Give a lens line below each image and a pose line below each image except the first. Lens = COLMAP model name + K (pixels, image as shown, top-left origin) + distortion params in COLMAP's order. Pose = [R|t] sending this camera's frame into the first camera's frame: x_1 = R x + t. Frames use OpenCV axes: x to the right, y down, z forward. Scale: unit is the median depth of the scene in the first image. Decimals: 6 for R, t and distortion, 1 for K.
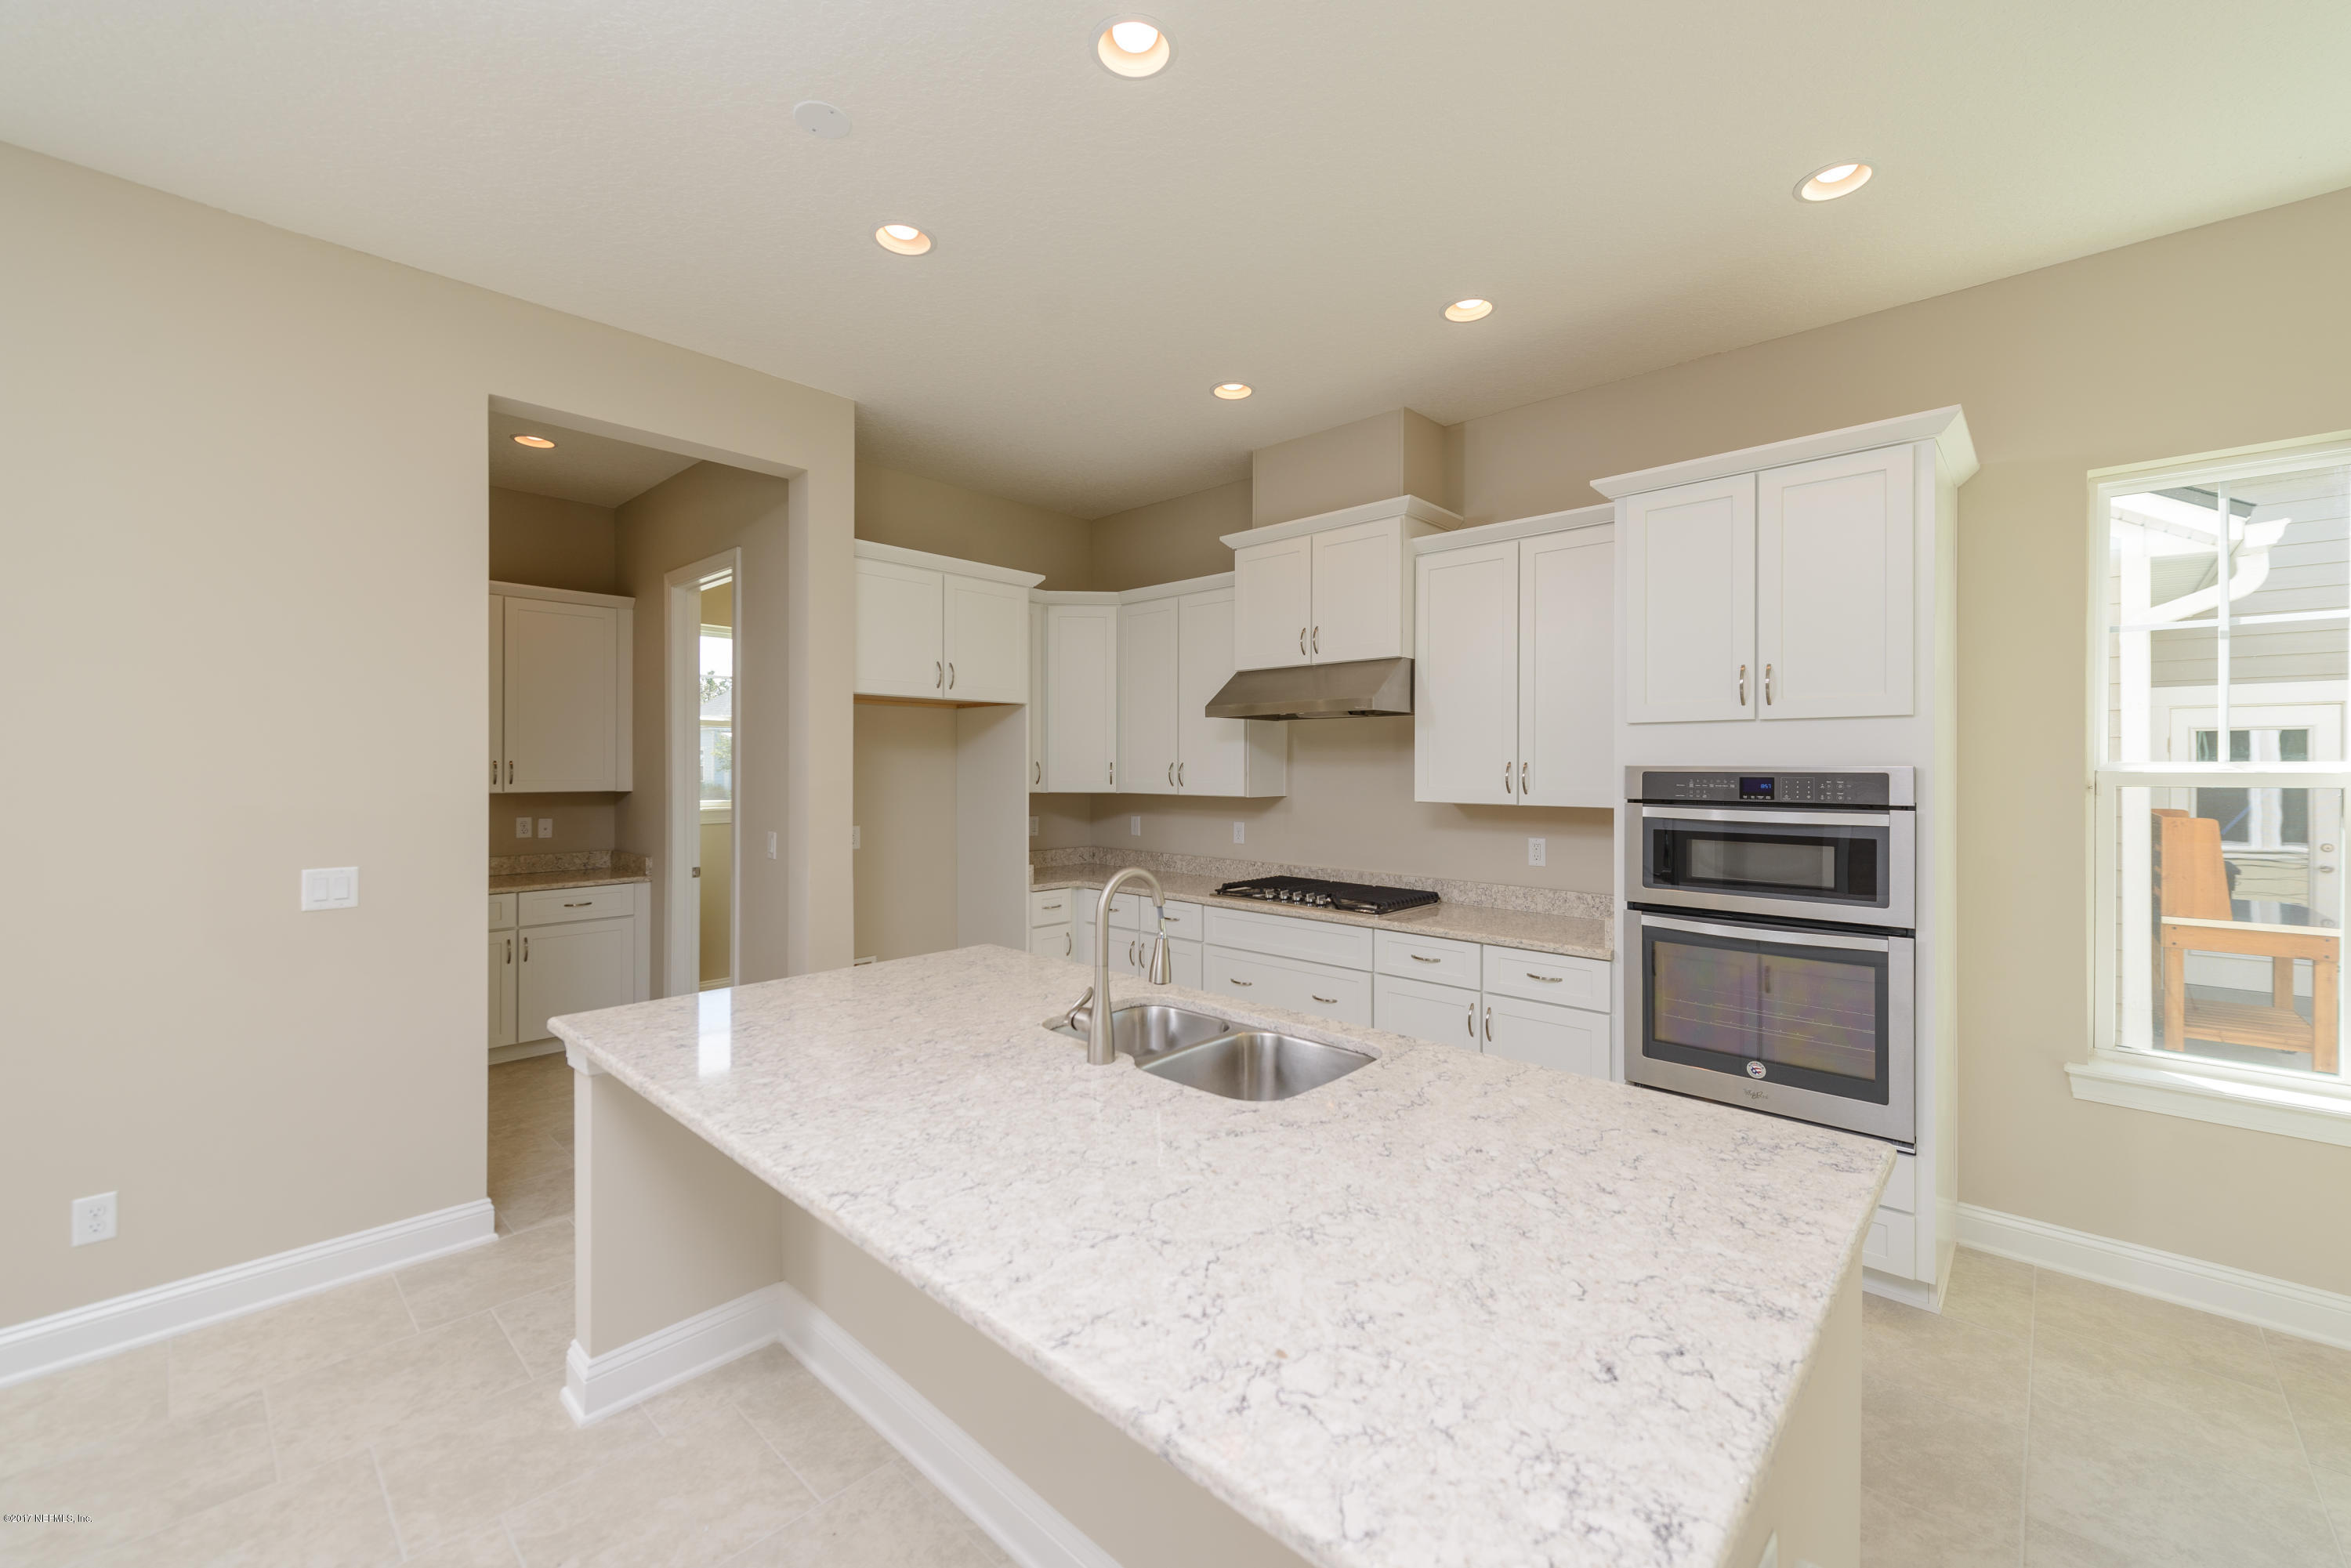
lens RADIAL K [[943.0, 0, 1186.6], [0, 943.0, 763.7], [0, 0, 1]] dist [0.010309, -0.004669]
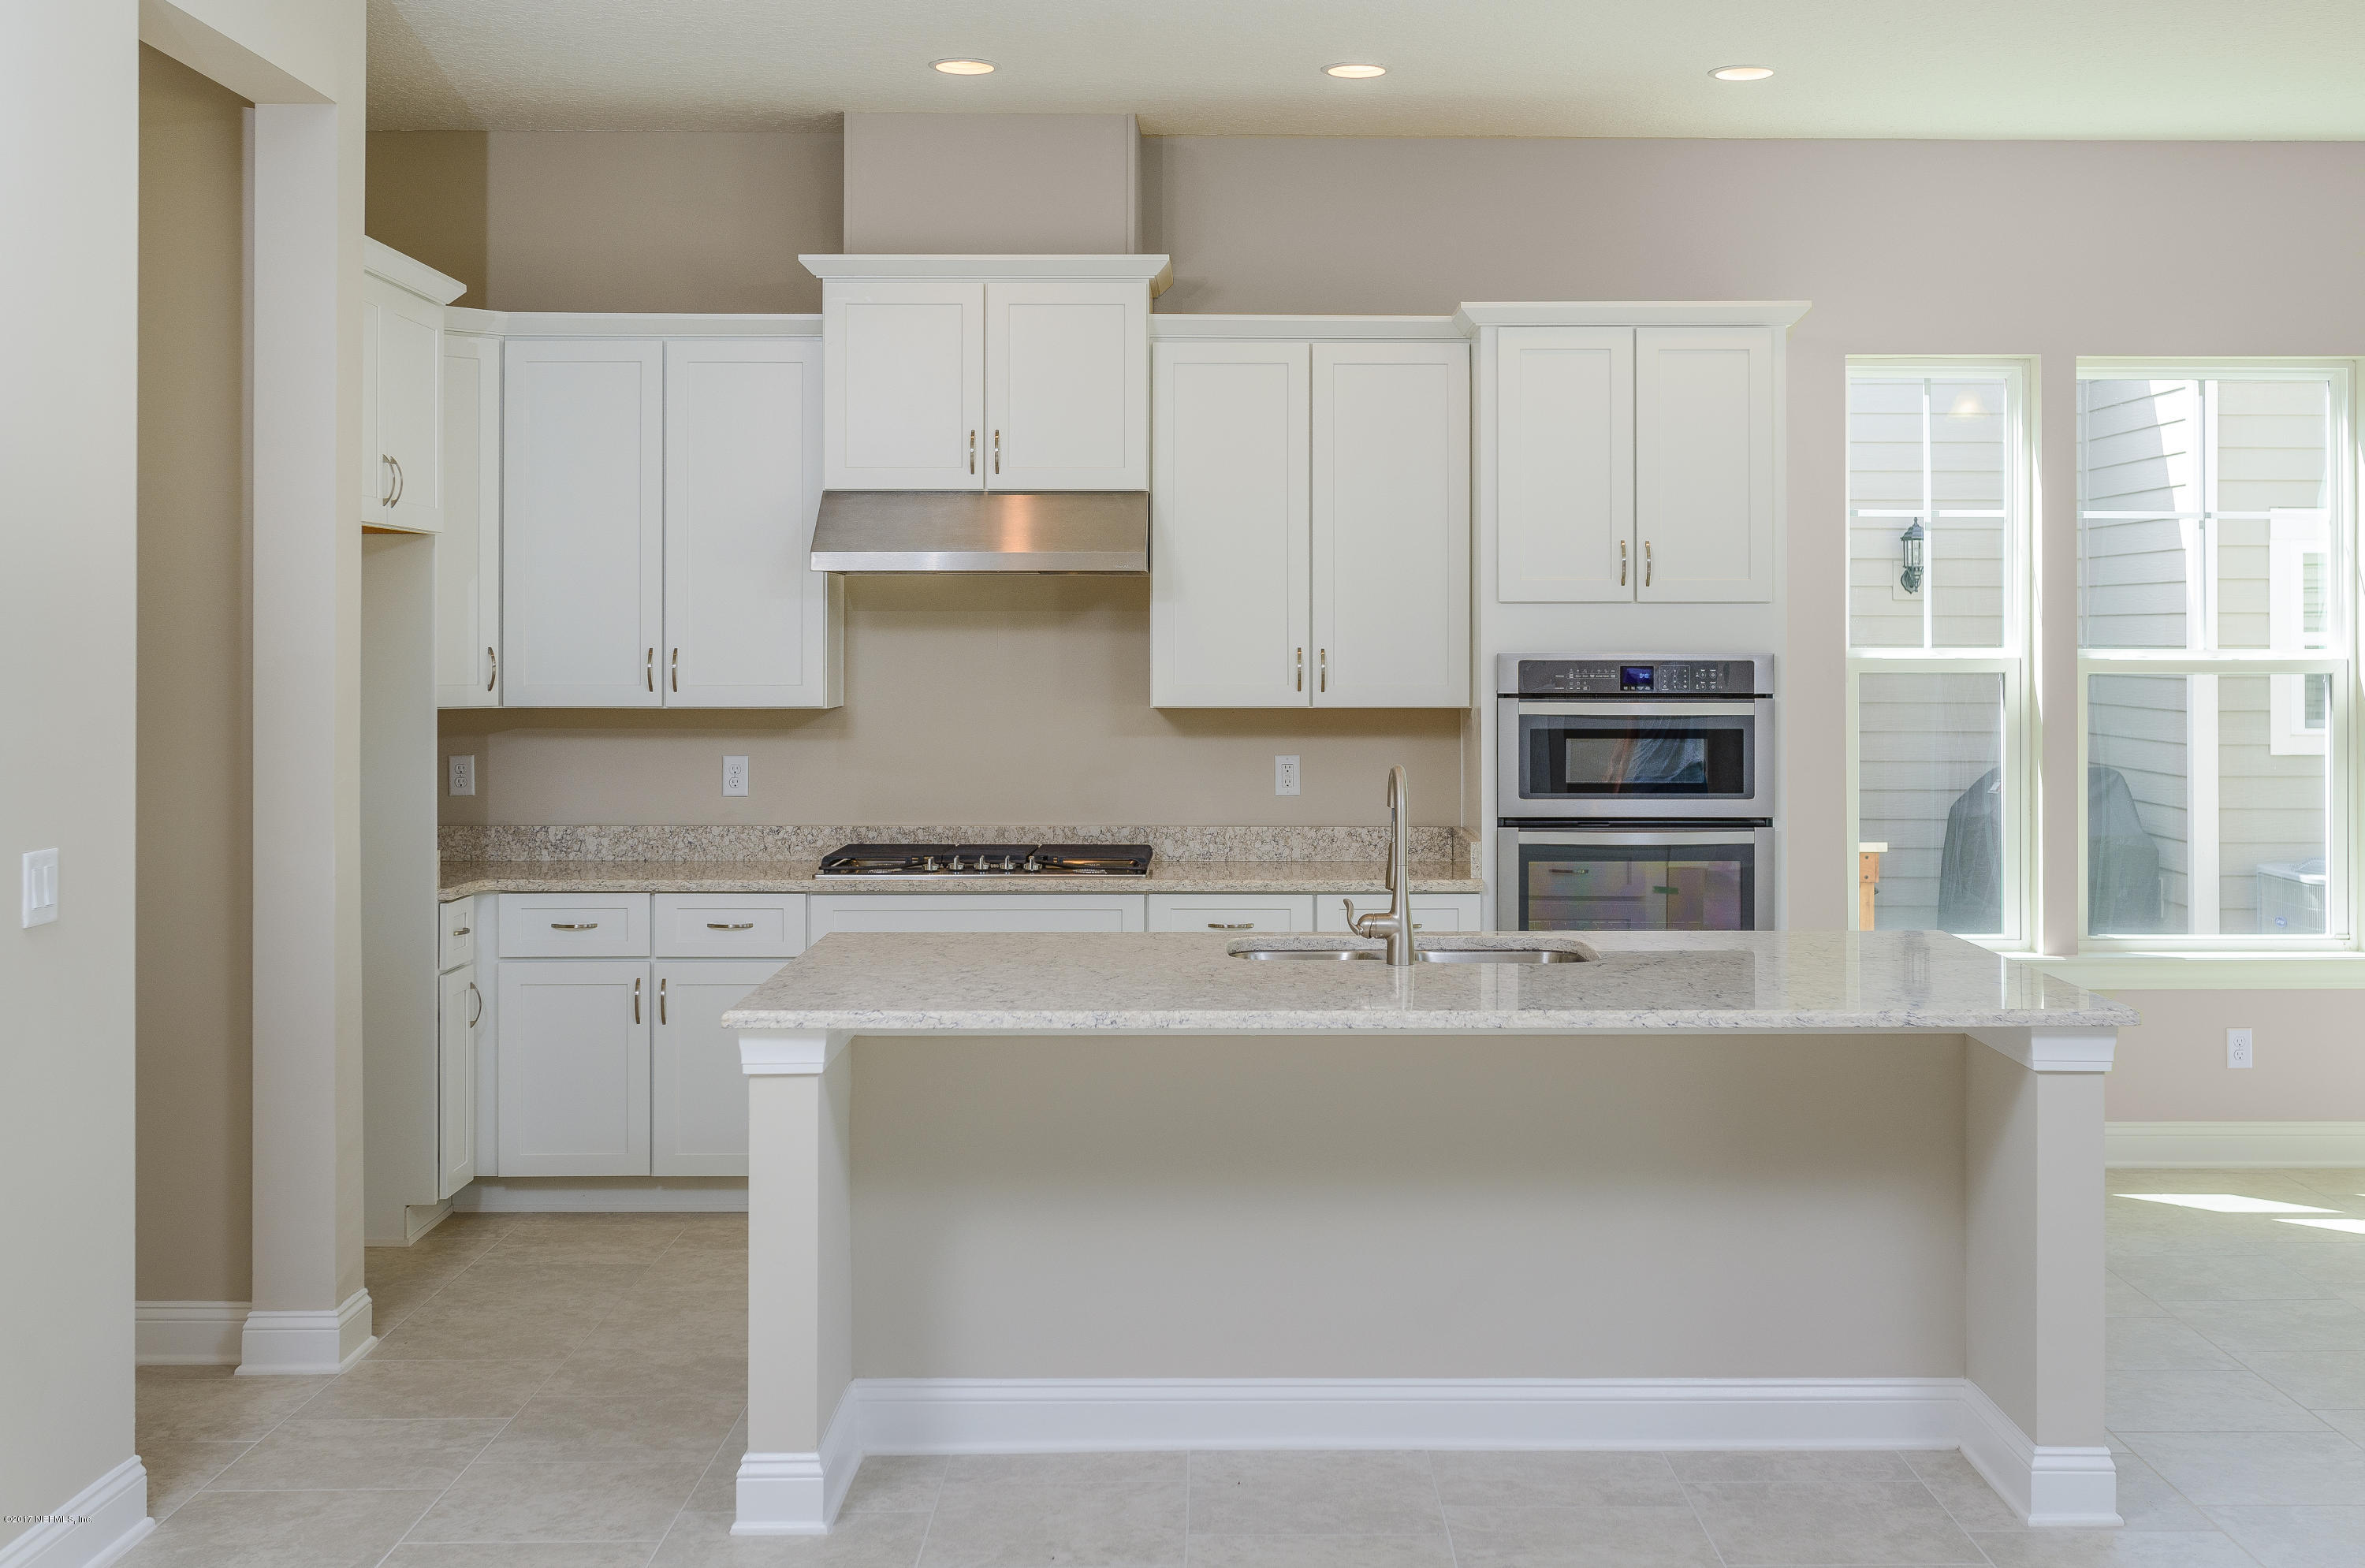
lens RADIAL K [[2768.6, 0, 1238.8], [0, 2768.6, 626.0], [0, 0, 1]] dist [-0.014278, 0.006925]
pose [[0.726441, 0.004180, 0.687216, -1.390910], [-0.000645, 0.999985, -0.005400, -0.008769], [-0.687228, 0.003480, 0.726433, -0.614296]]
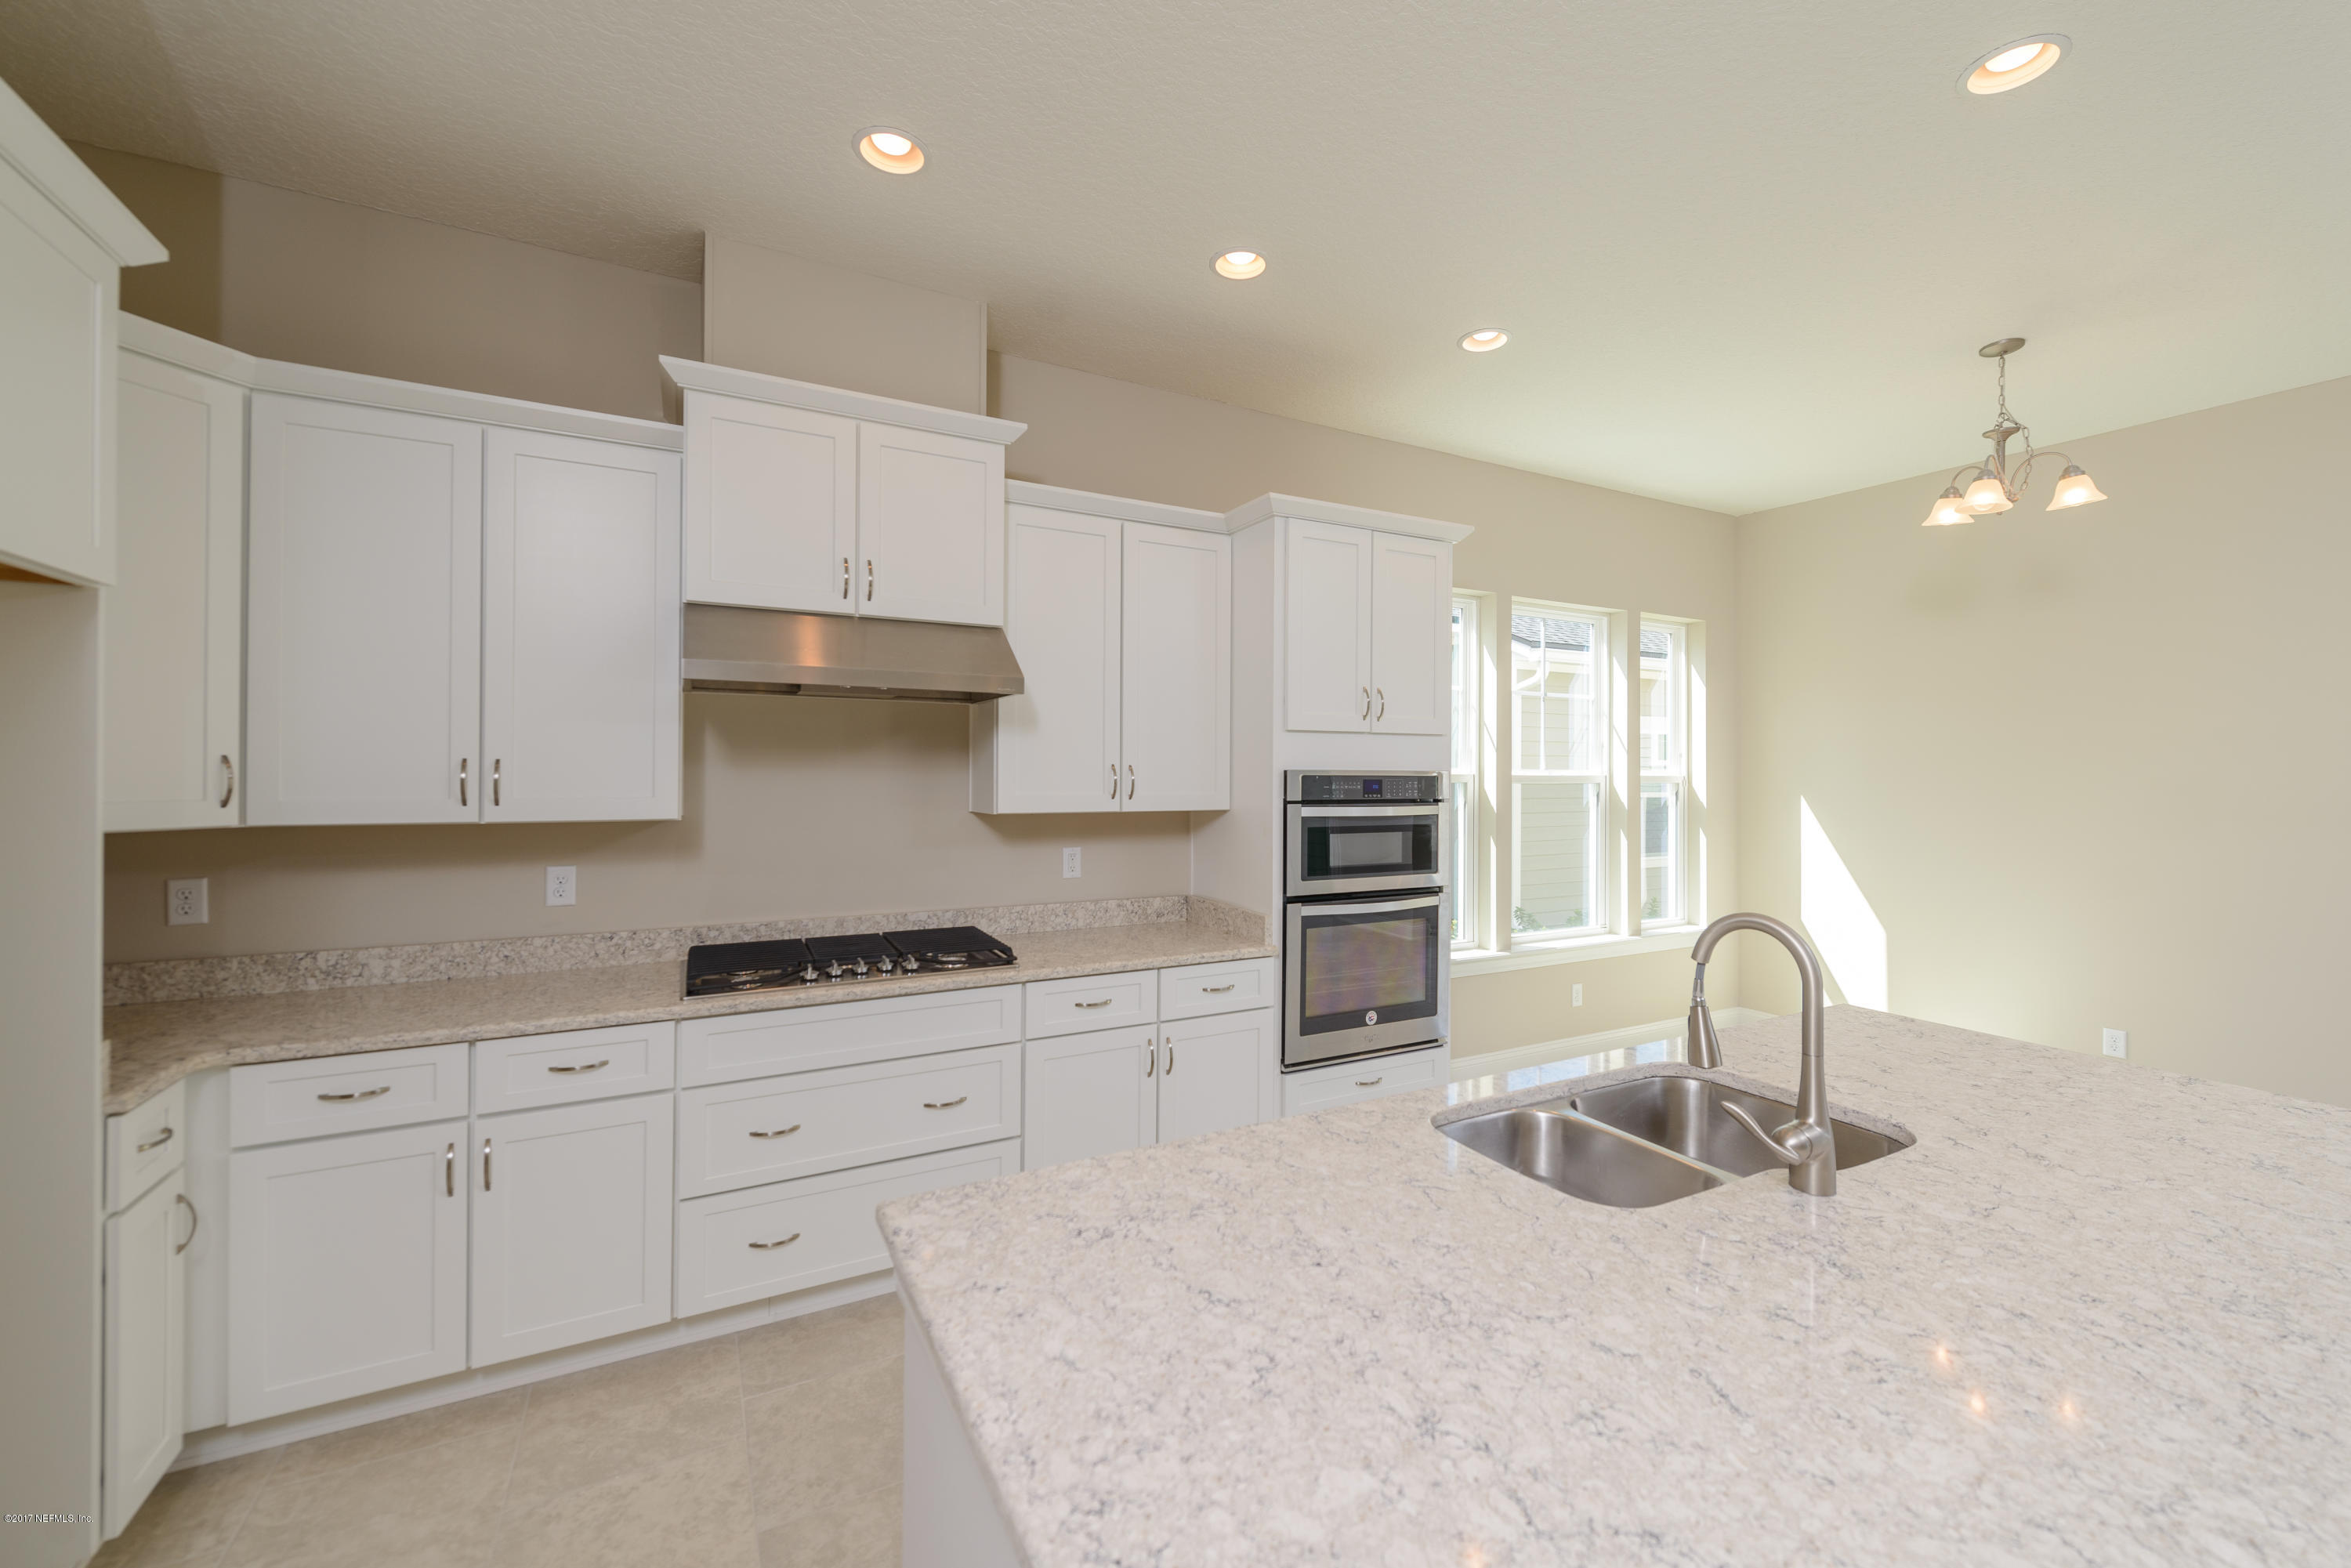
lens RADIAL K [[943.0, 0, 1186.6], [0, 943.0, 763.7], [0, 0, 1]] dist [0.010309, -0.004669]
pose [[0.317466, 0.005670, 0.948253, -0.593391], [-0.008519, 0.999959, -0.003127, -0.000091], [-0.948232, -0.007085, 0.317501, 0.785790]]
